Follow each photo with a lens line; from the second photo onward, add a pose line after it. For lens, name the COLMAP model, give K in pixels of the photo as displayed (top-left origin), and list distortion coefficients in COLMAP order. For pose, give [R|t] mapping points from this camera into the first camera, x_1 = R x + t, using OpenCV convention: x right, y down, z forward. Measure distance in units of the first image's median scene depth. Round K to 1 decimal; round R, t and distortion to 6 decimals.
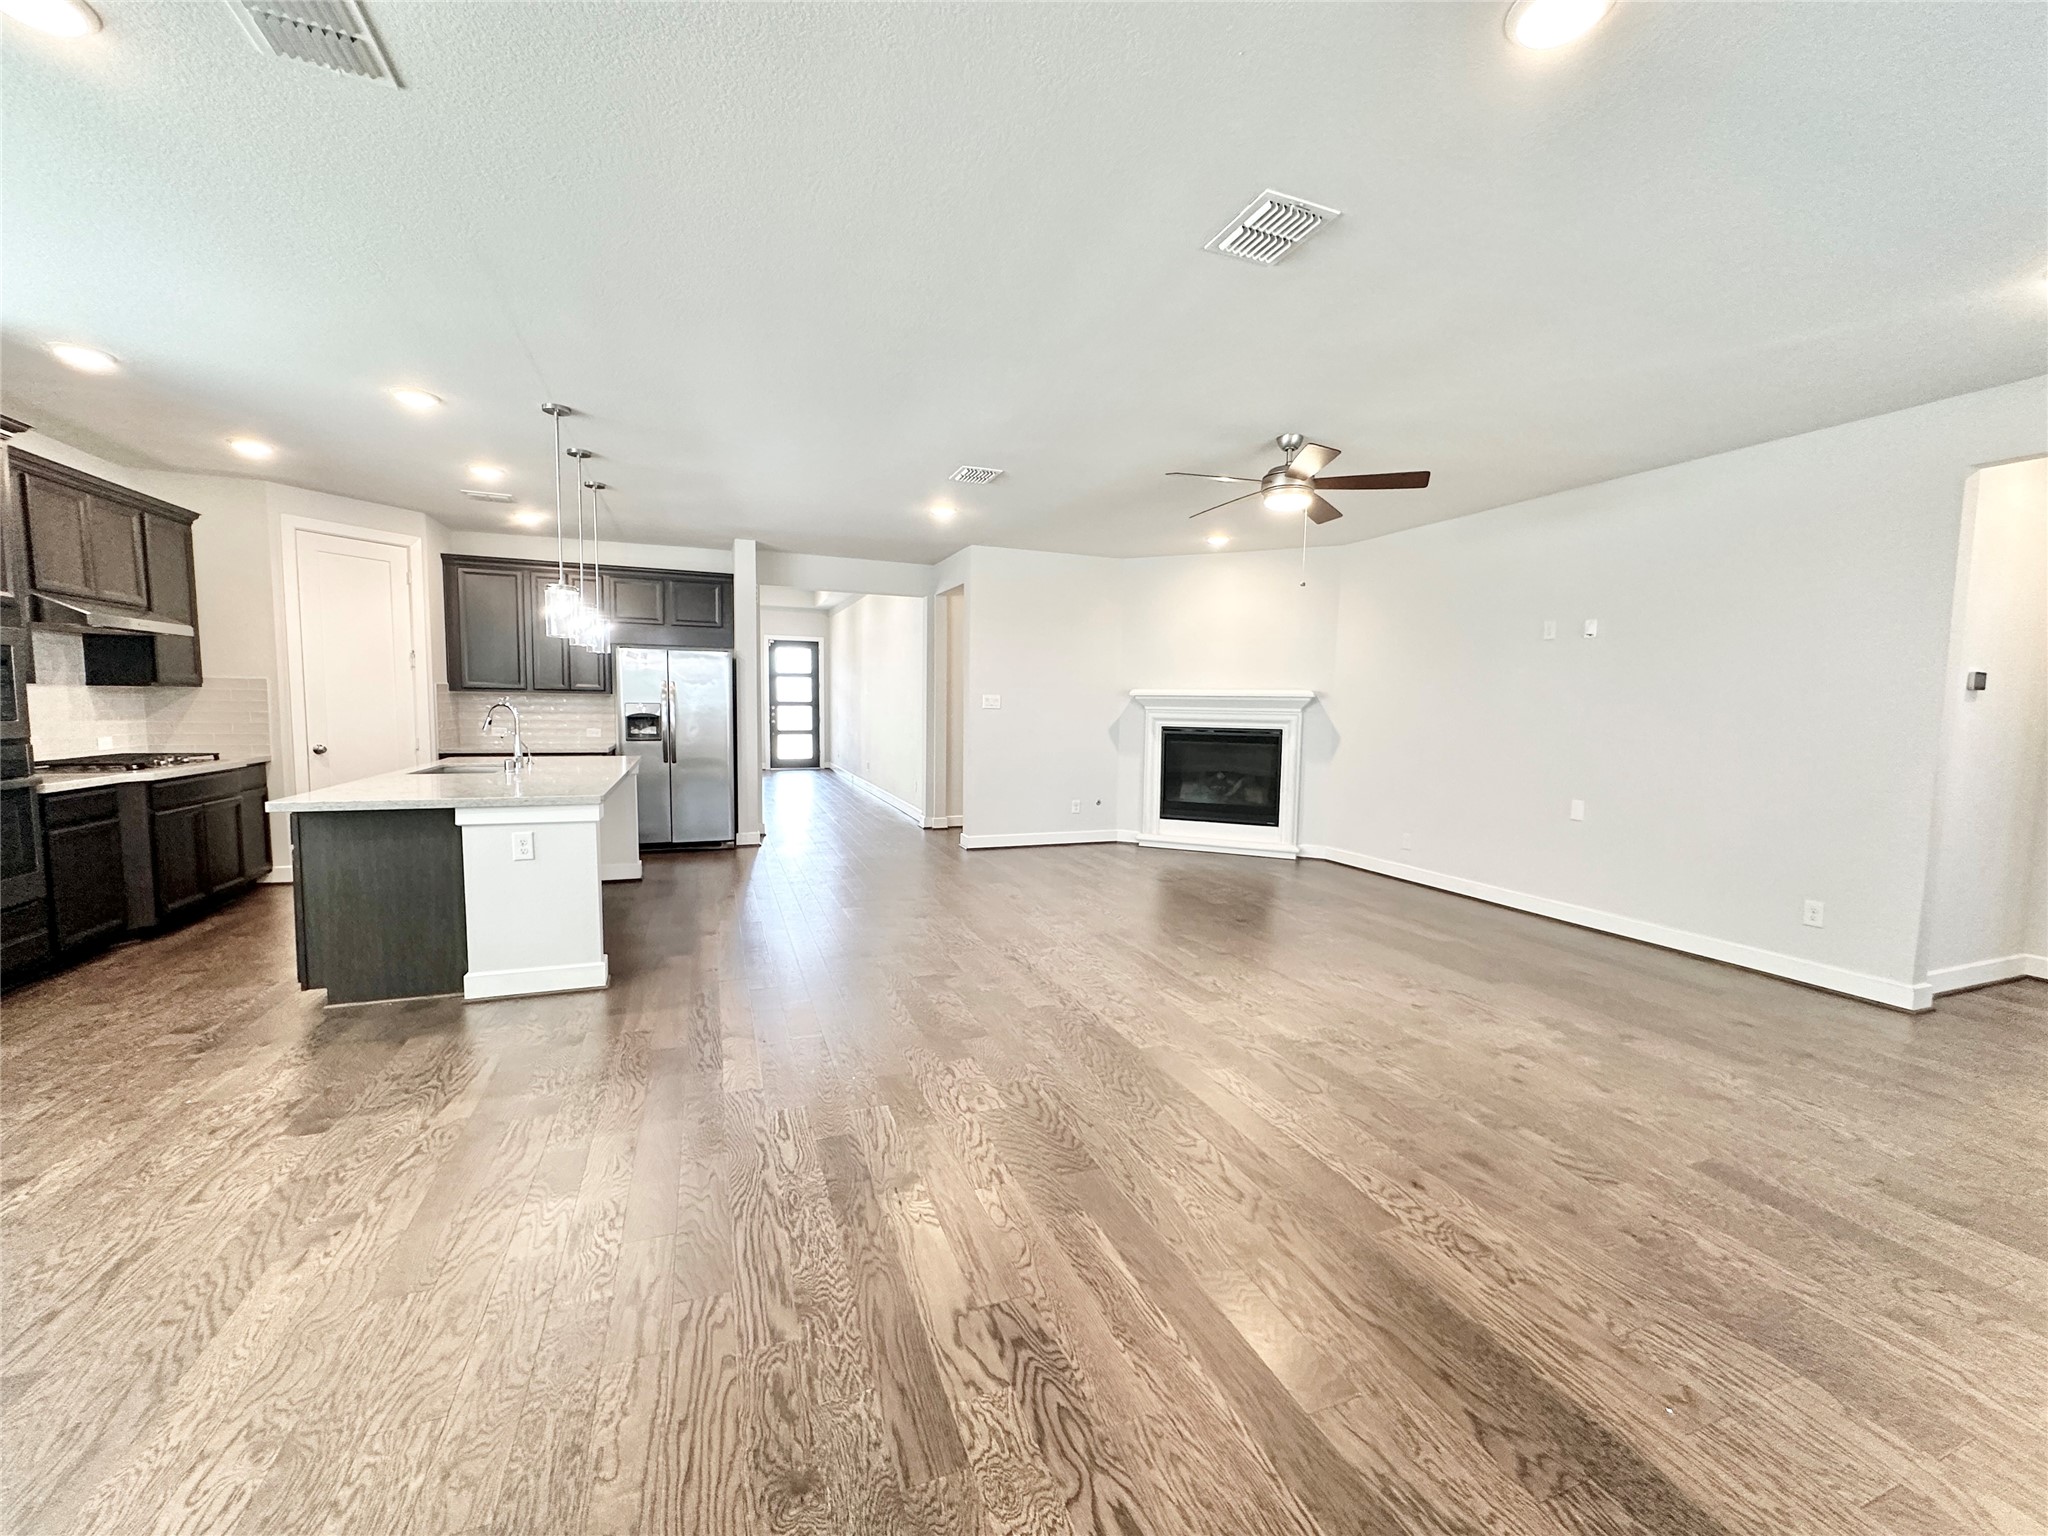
lens RADIAL K [[816.4, 0, 1022.2], [0, 816.4, 769.4], [0, 0, 1]] dist [-0.006491, 0.001989]
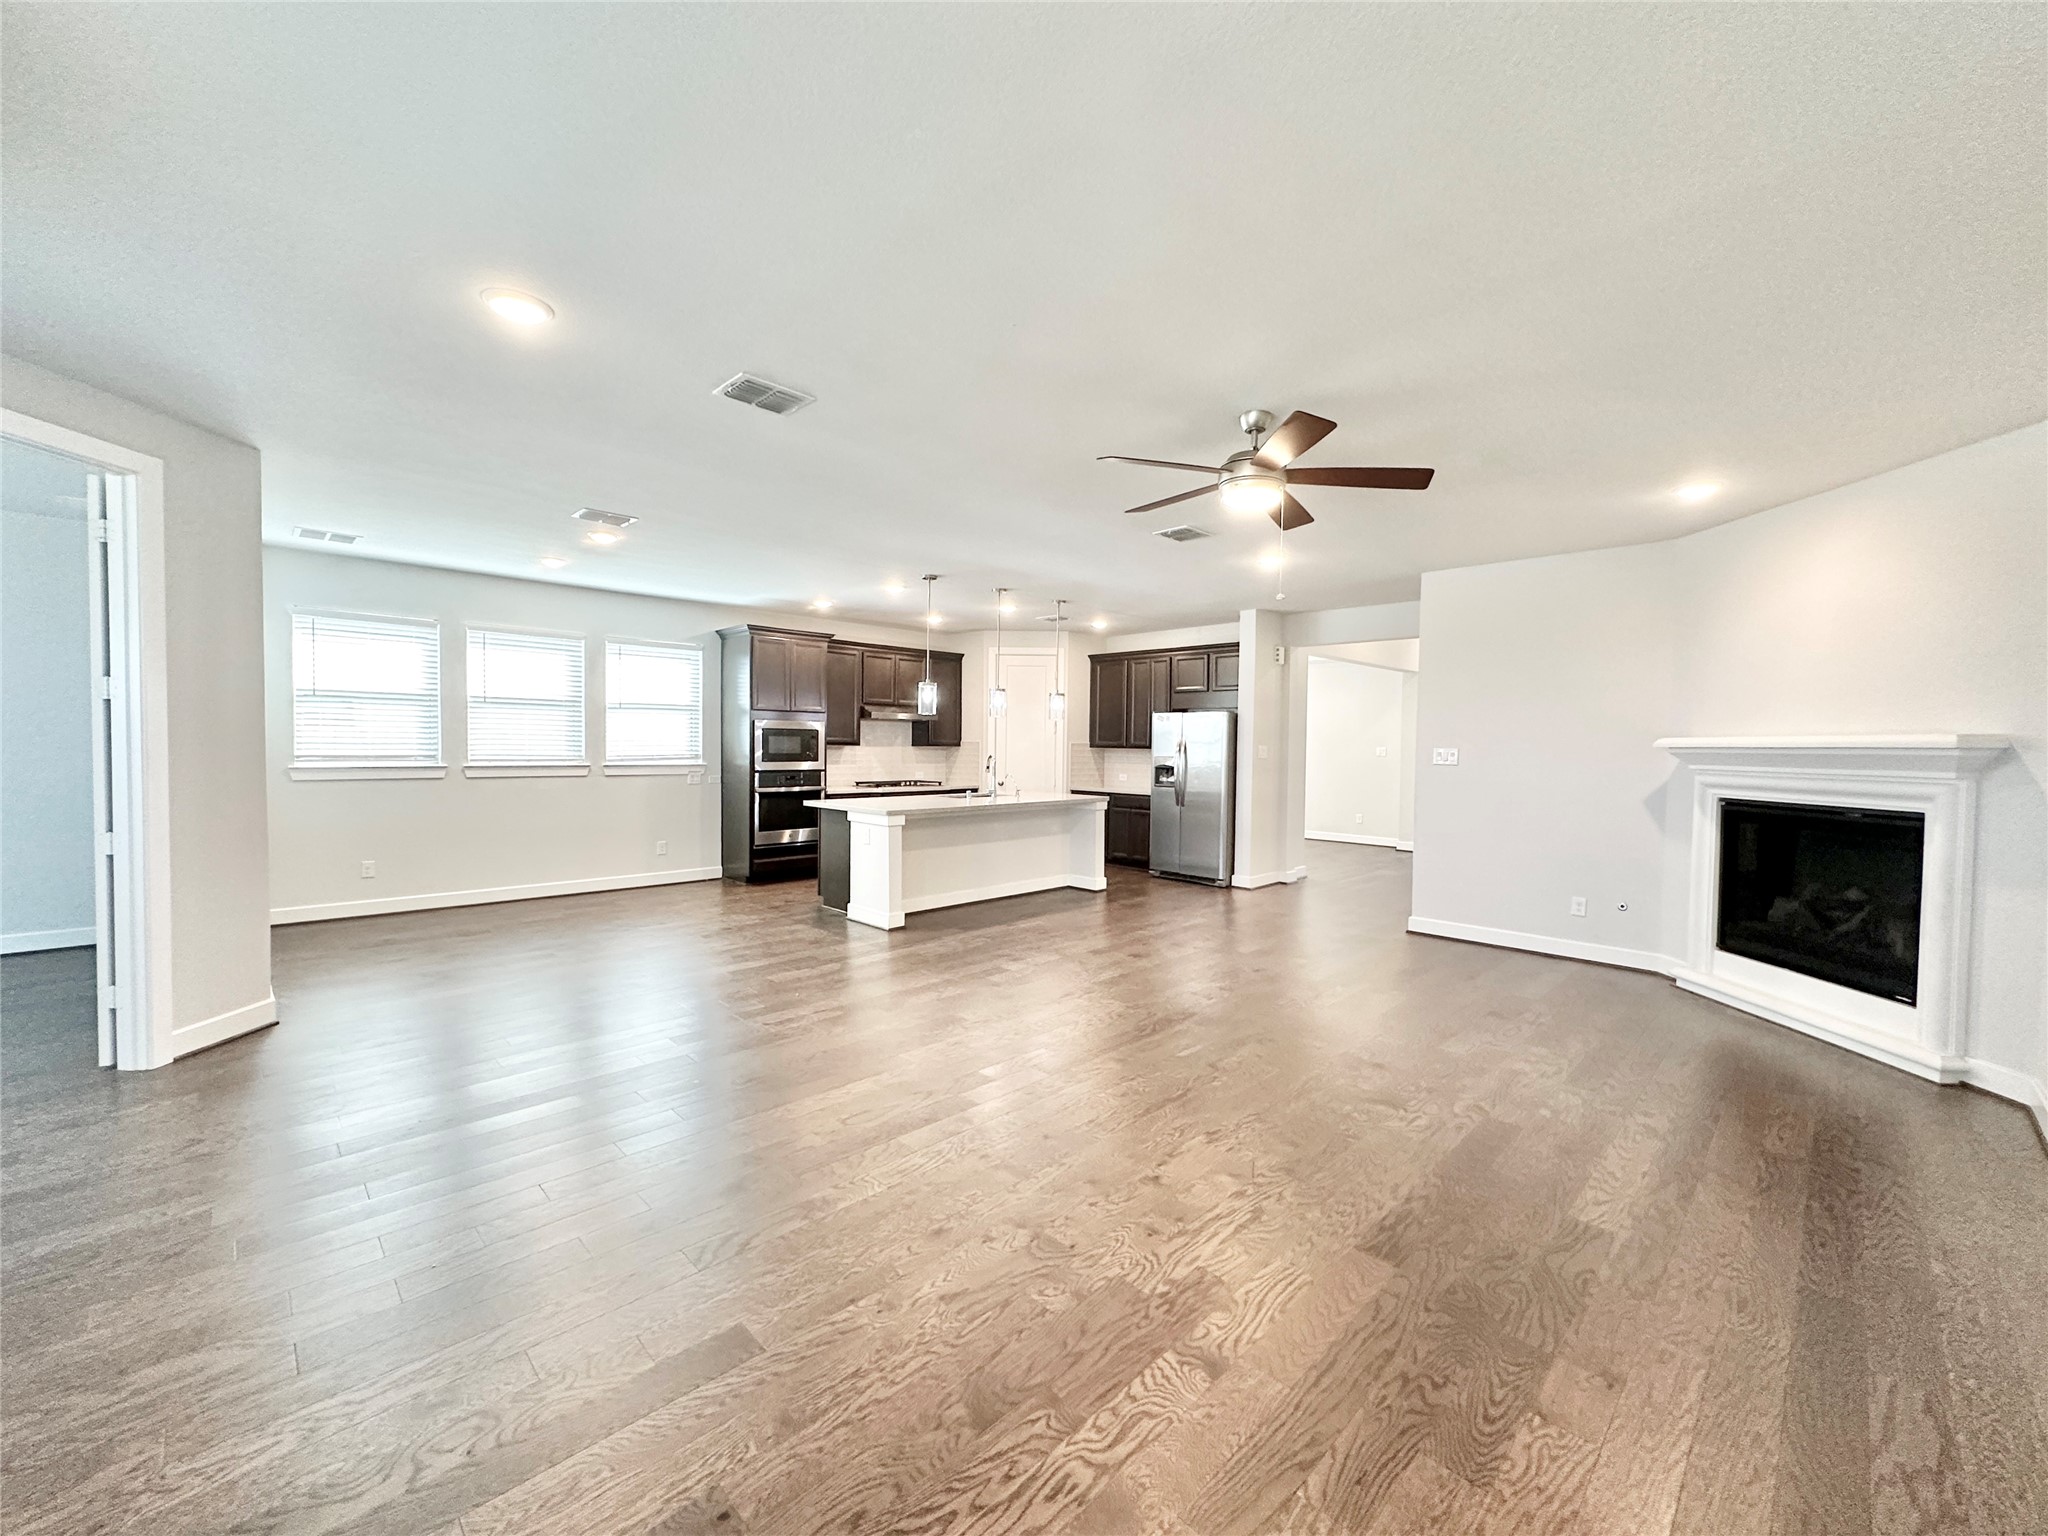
lens RADIAL K [[816.4, 0, 1025.6], [0, 816.4, 769.0], [0, 0, 1]] dist [-0.006491, 0.001989]
pose [[0.398794, 0.016942, -0.916884, 0.756244], [-0.080758, 0.996594, -0.016710, -0.031870], [0.913478, 0.080709, 0.398804, 0.405370]]
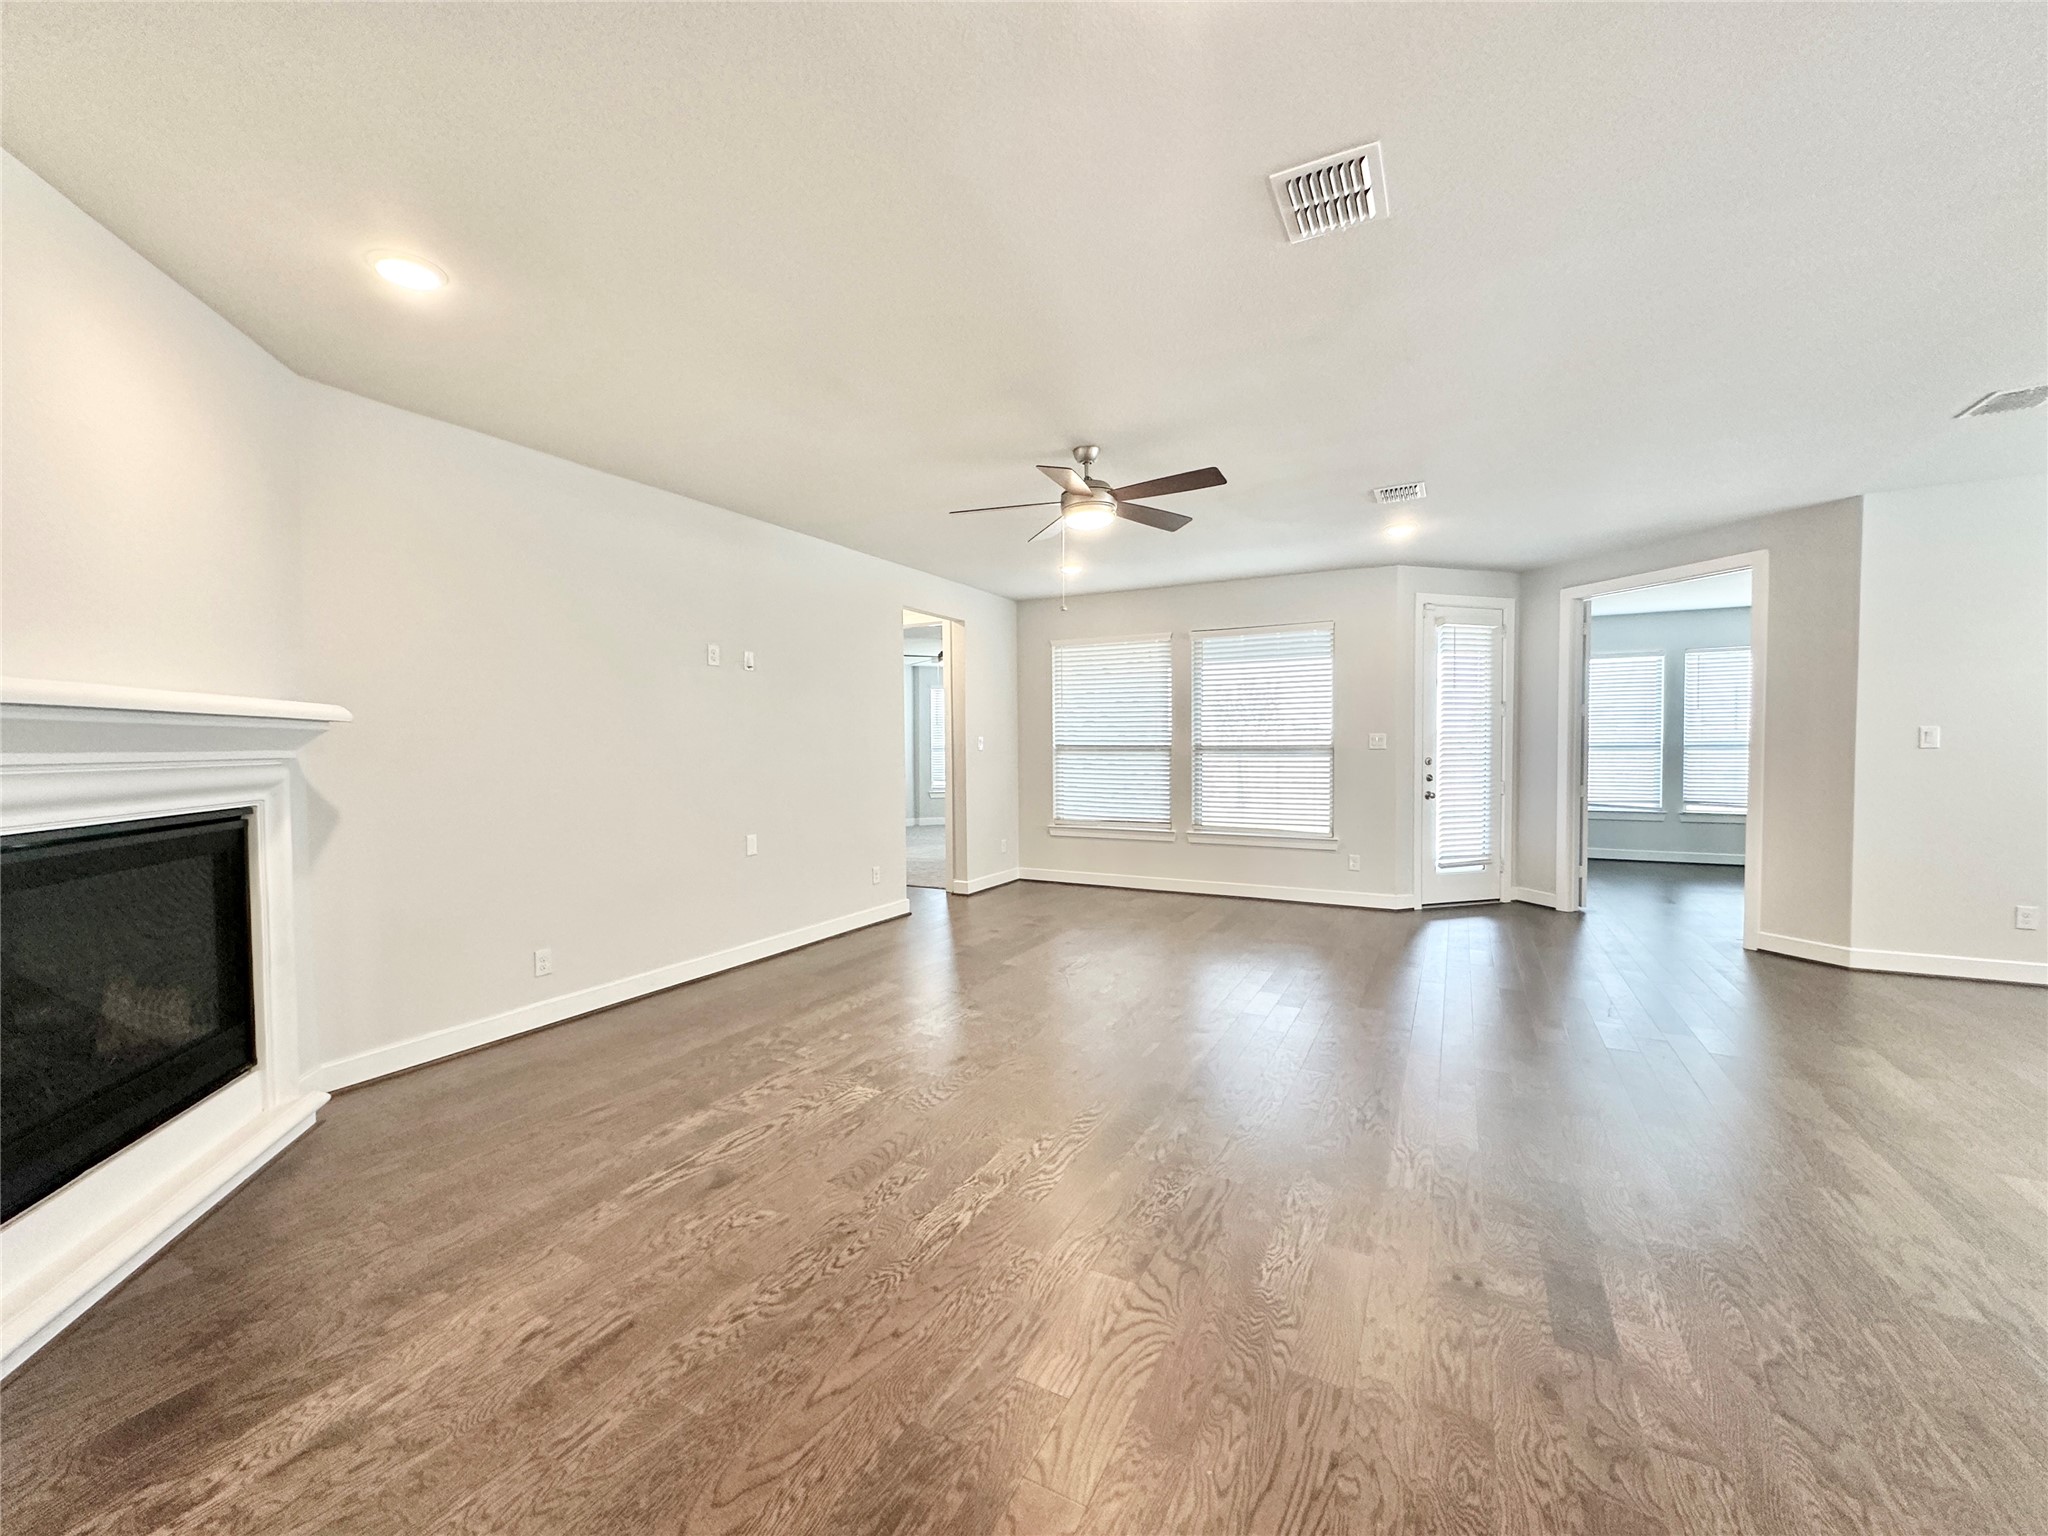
lens RADIAL K [[816.4, 0, 1025.9], [0, 816.4, 769.6], [0, 0, 1]] dist [-0.006491, 0.001989]
pose [[-0.653956, -0.036172, 0.755667, -0.261379], [0.055788, 0.993831, 0.095851, -0.110923], [-0.754473, 0.104840, -0.647904, 1.324962]]
